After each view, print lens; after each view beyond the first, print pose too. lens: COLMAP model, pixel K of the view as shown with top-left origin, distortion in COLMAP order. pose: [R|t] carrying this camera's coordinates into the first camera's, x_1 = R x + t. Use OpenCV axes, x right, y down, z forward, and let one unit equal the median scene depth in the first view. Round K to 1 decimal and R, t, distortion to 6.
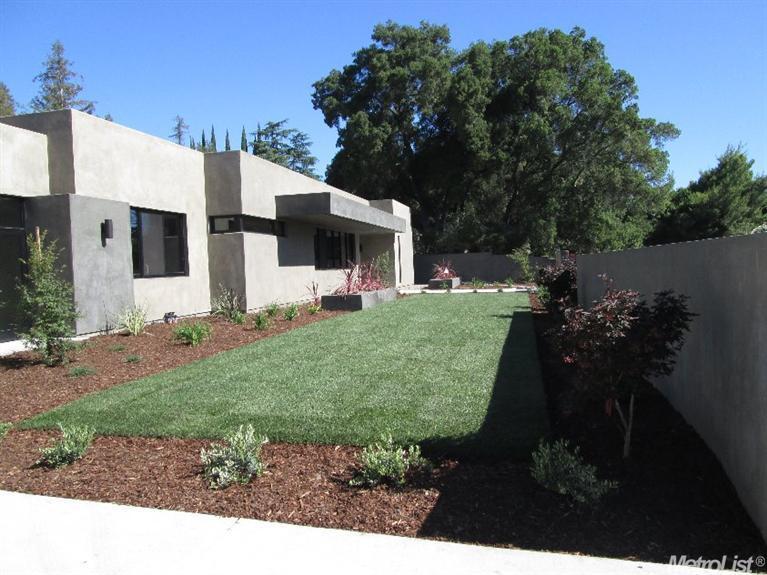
lens RADIAL K [[641.5, 0, 383.5], [0, 641.5, 287.5], [0, 0, 1]] dist [-0.038364, 0.011870]
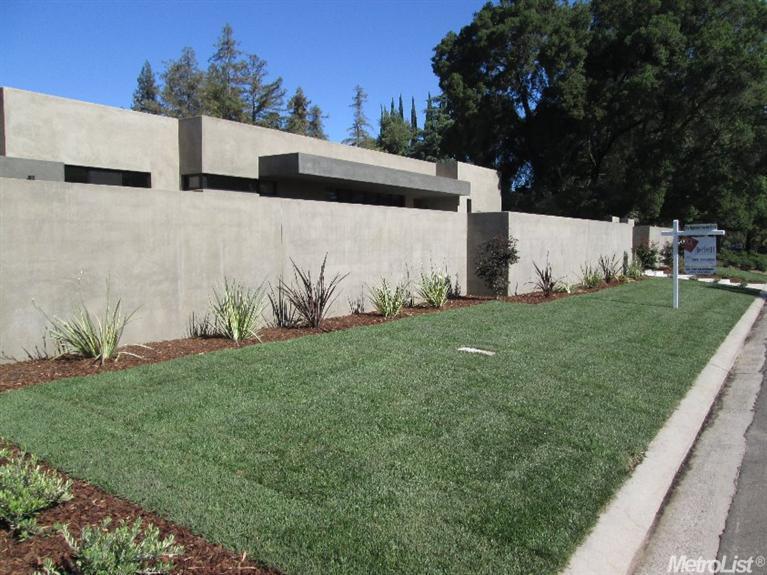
lens RADIAL K [[638.6, 0, 383.5], [0, 638.6, 287.5], [0, 0, 1]] dist [-0.043174, 0.003003]
pose [[0.932483, 0.062924, -0.355690, 0.237905], [-0.044974, 0.997273, 0.058519, 0.003178], [0.358402, -0.038571, 0.932770, 0.032279]]
